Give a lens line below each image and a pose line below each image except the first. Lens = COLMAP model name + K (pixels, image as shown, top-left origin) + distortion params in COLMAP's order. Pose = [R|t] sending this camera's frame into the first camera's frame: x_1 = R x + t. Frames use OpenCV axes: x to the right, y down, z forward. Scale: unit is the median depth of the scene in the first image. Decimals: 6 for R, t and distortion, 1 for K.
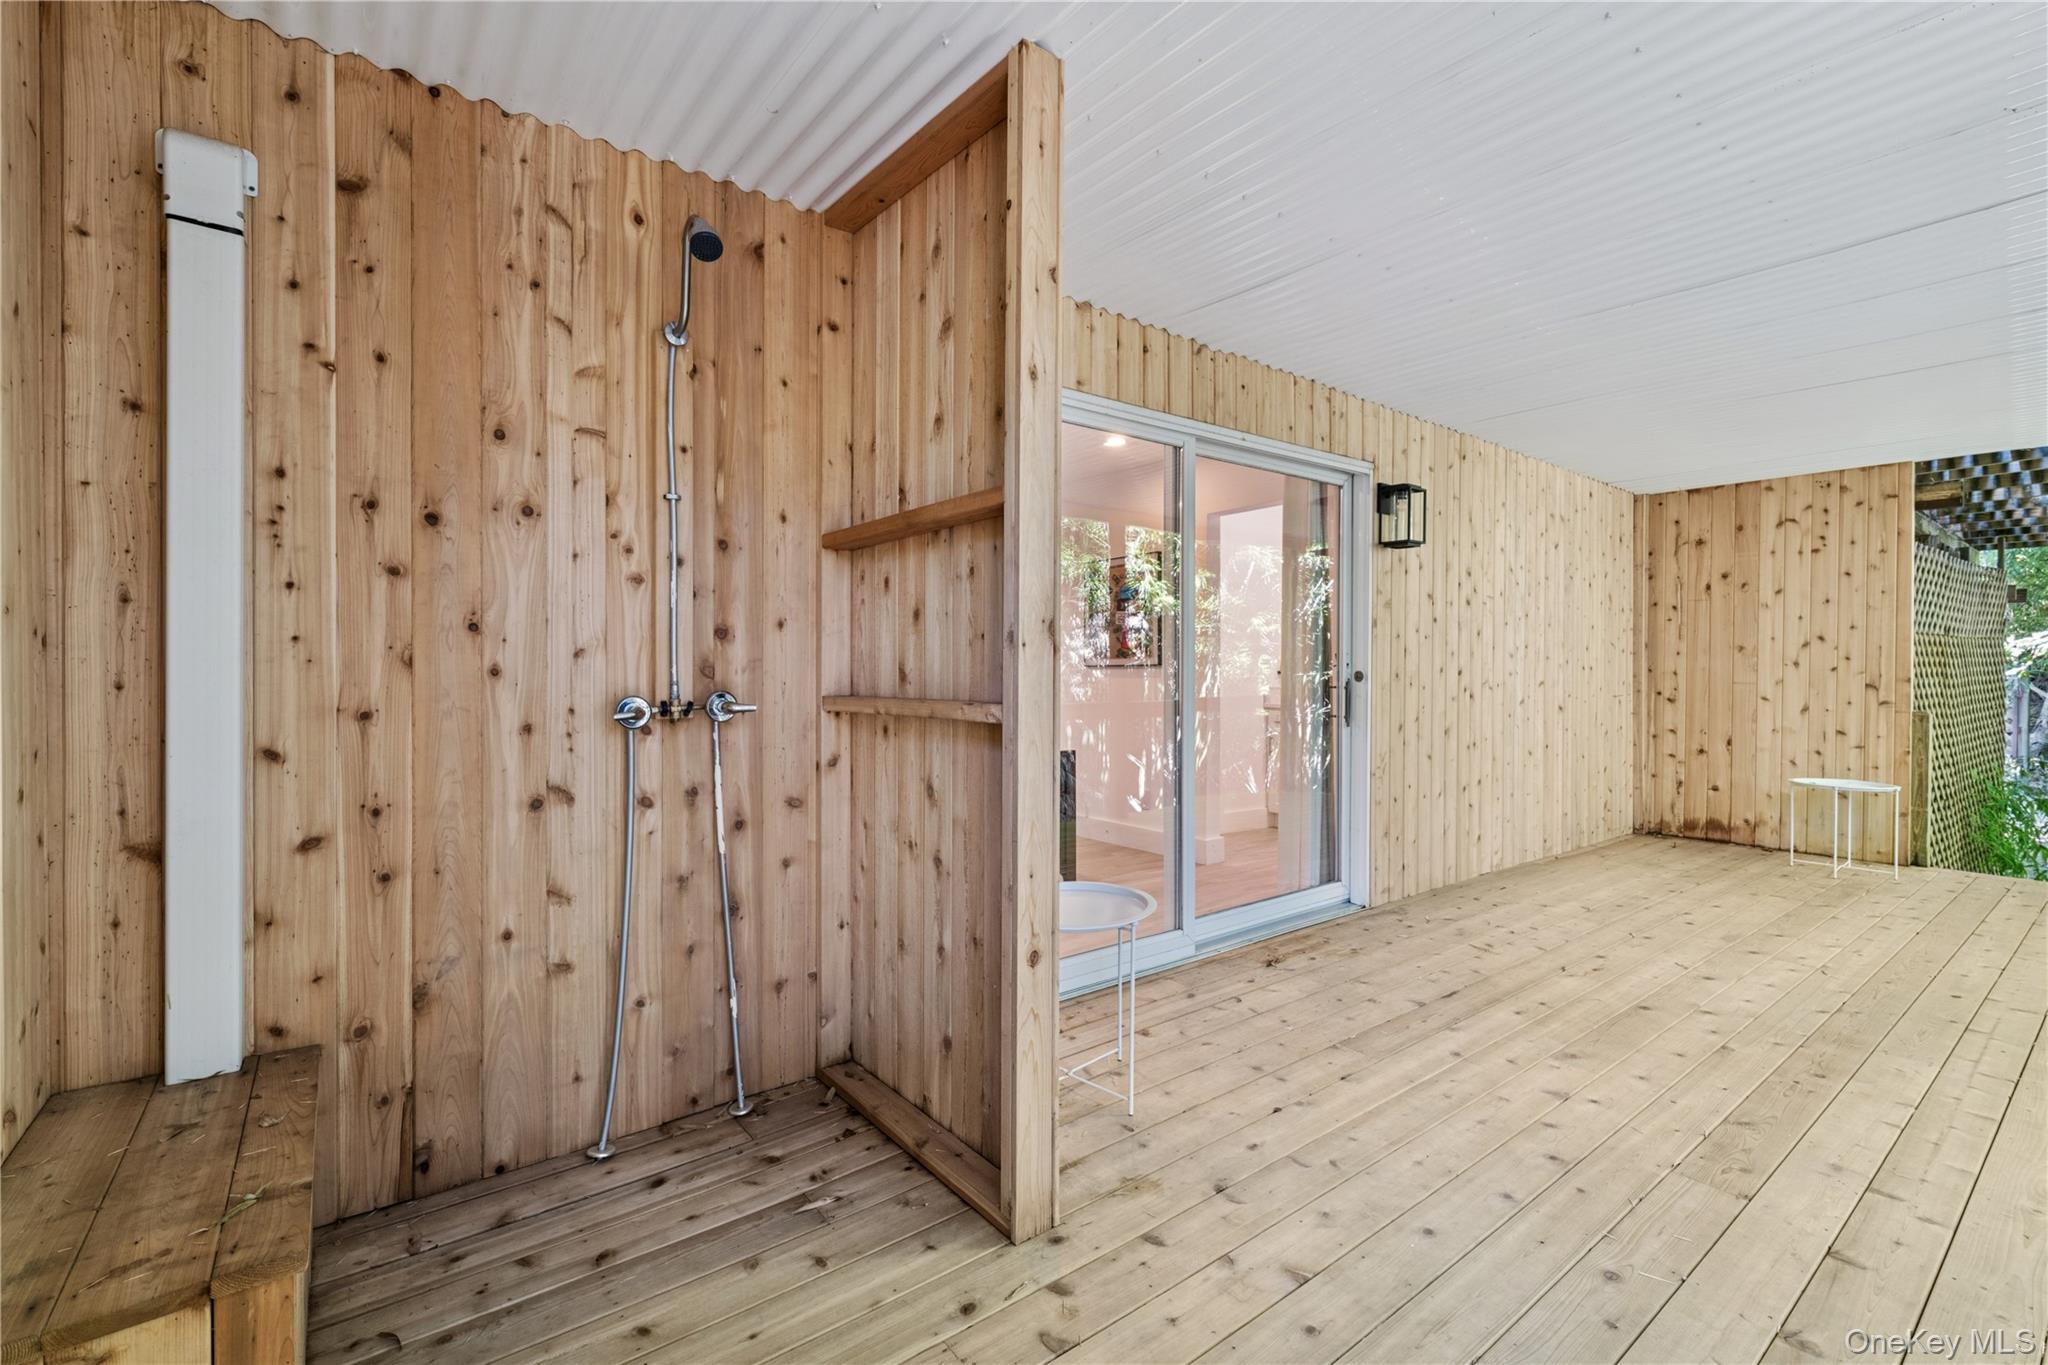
lens RADIAL K [[890.1, 0, 1034.8], [0, 890.1, 675.7], [0, 0, 1]] dist [0.003965, -0.001155]
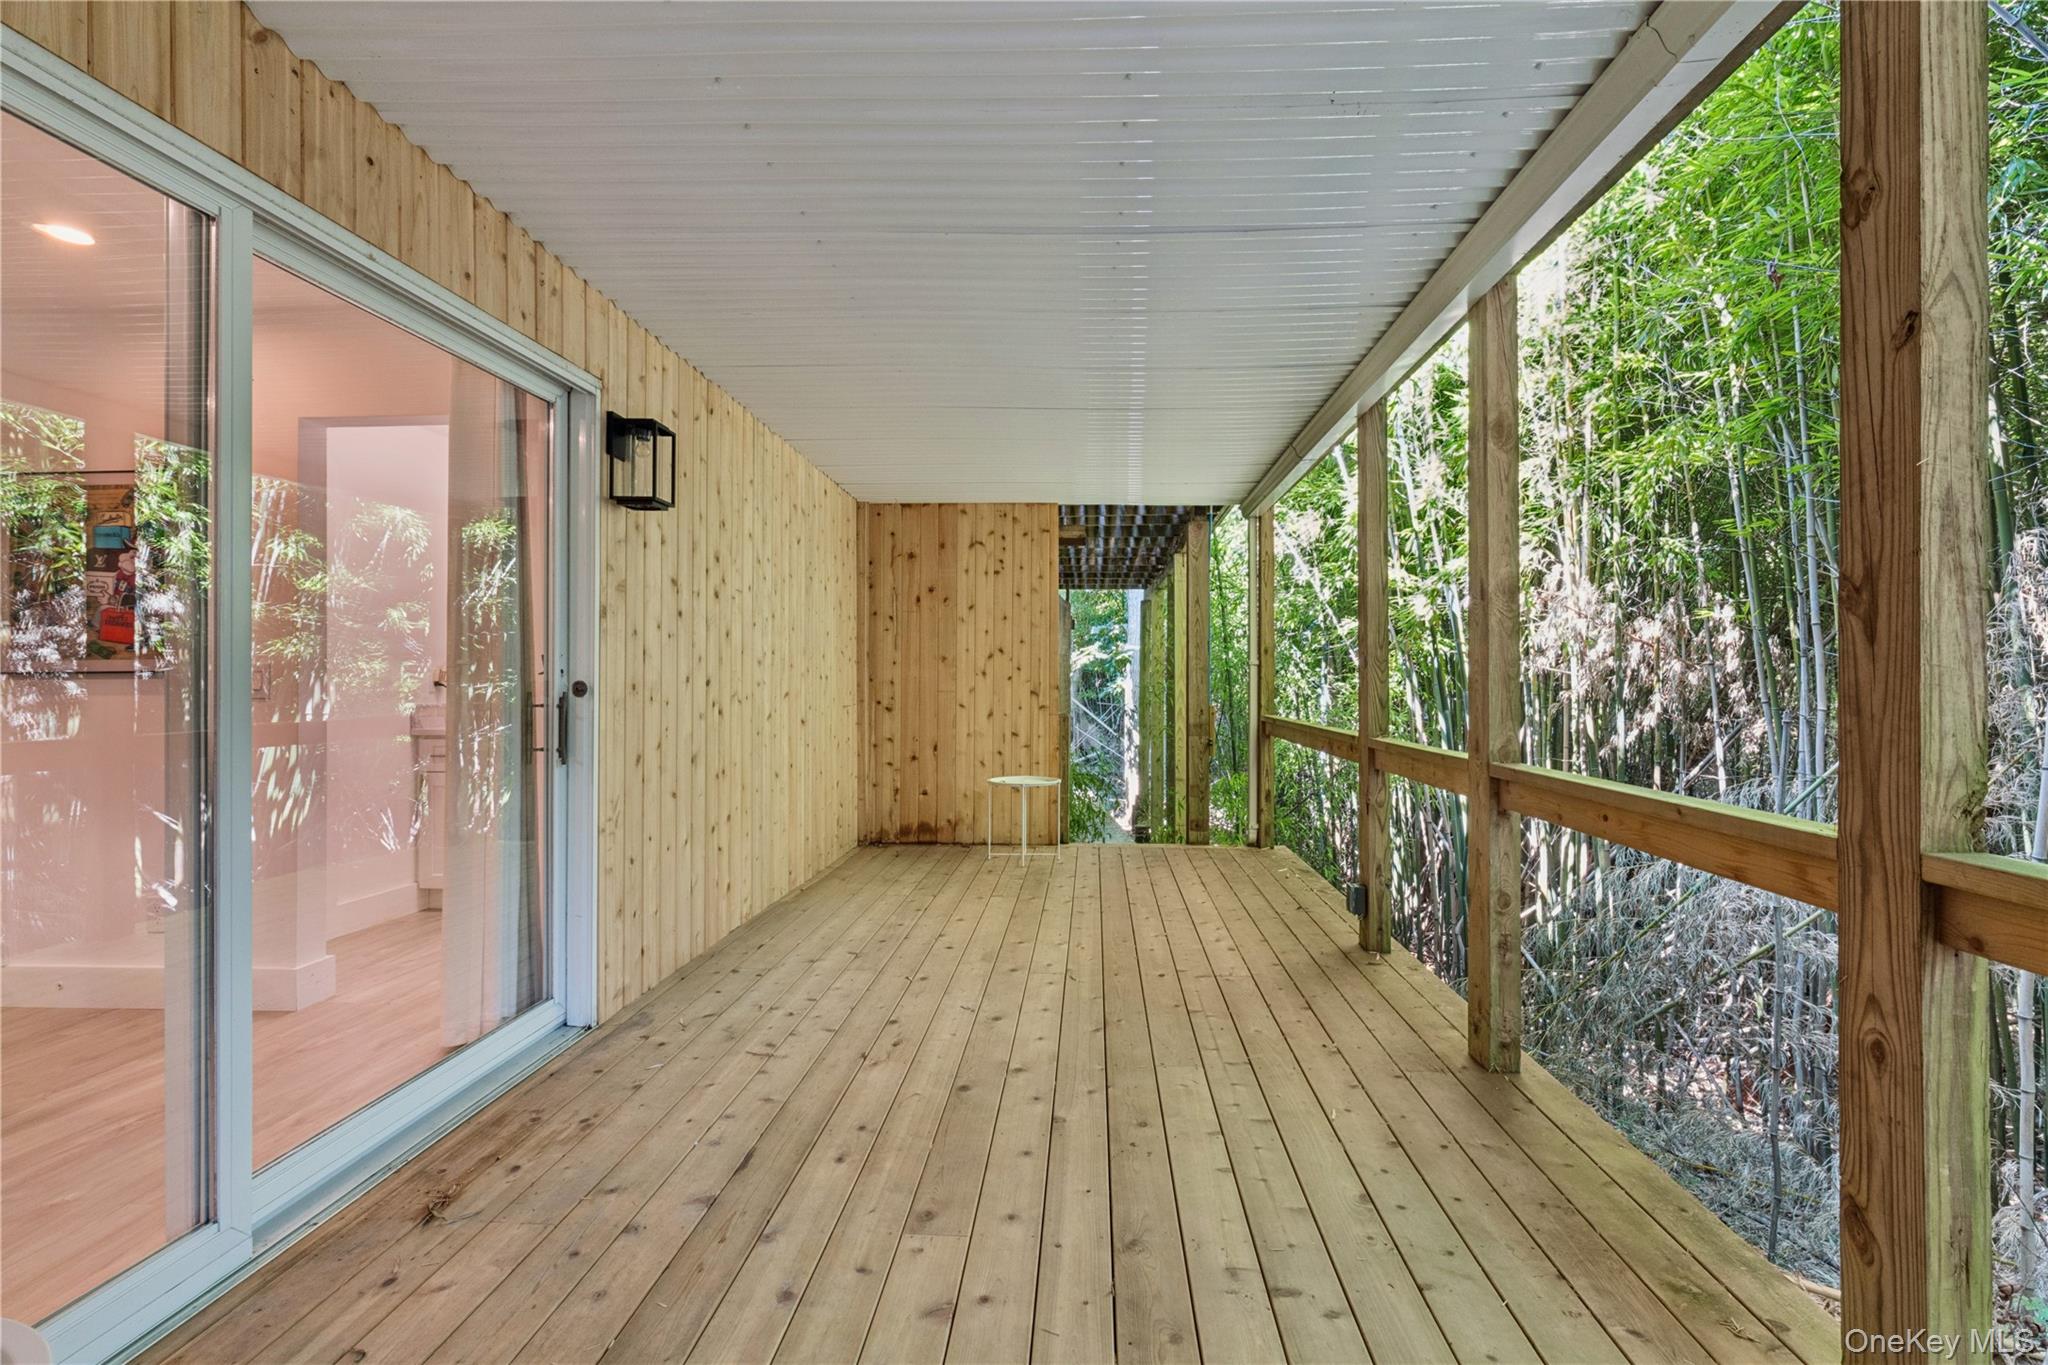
lens RADIAL K [[890.1, 0, 1040.0], [0, 890.1, 674.7], [0, 0, 1]] dist [0.003965, -0.001155]
pose [[0.644568, 0.001935, 0.764544, 0.066340], [0.007878, 0.999927, -0.009172, -0.001167], [-0.764506, 0.011935, 0.644506, 0.276086]]
